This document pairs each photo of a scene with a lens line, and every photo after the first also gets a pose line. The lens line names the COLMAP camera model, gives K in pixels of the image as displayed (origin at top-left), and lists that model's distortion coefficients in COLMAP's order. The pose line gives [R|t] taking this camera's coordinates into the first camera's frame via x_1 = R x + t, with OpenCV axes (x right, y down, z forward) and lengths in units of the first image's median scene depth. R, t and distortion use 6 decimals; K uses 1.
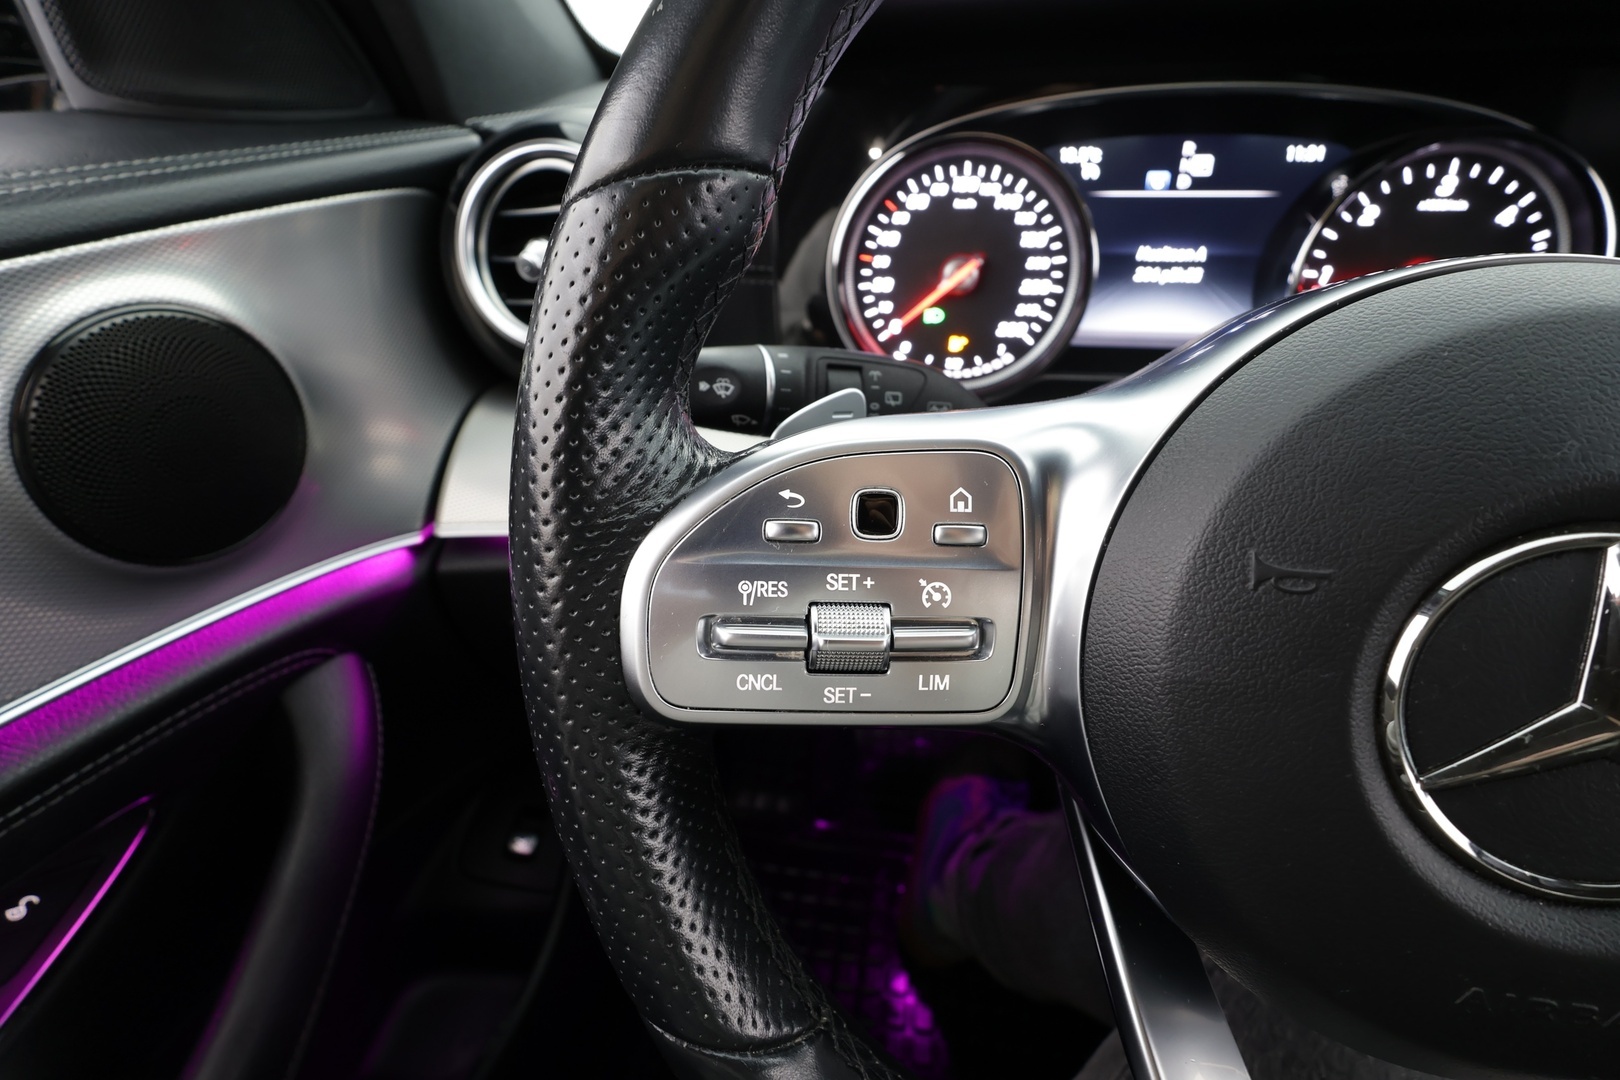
lens RADIAL K [[751.9, 0, 810.0], [0, 751.9, 540.0], [0, 0, 1]] dist [-0.000883, 0.001380]
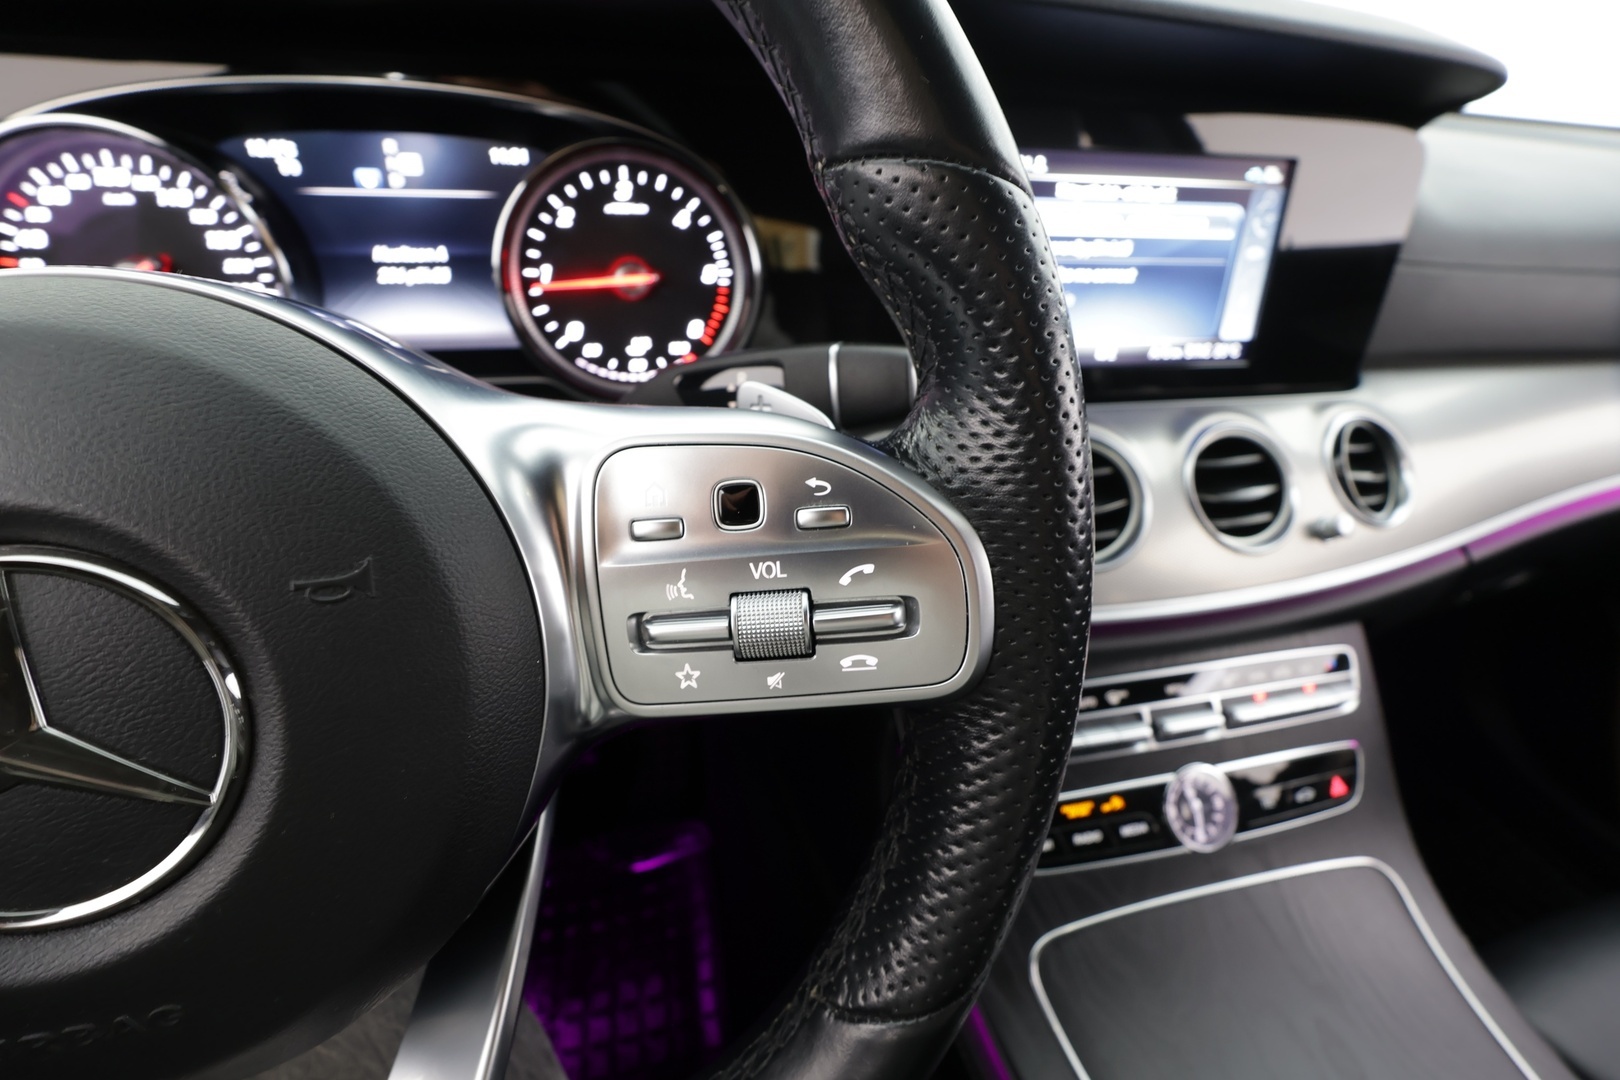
lens RADIAL K [[773.0, 0, 812.2], [0, 773.0, 548.2], [0, 0, 1]] dist [-0.002838, 0.001314]
pose [[0.919516, -0.147264, 0.364421, 0.564331], [0.143052, 0.988959, 0.038690, 0.036048], [-0.366095, 0.016555, 0.930430, -0.126216]]
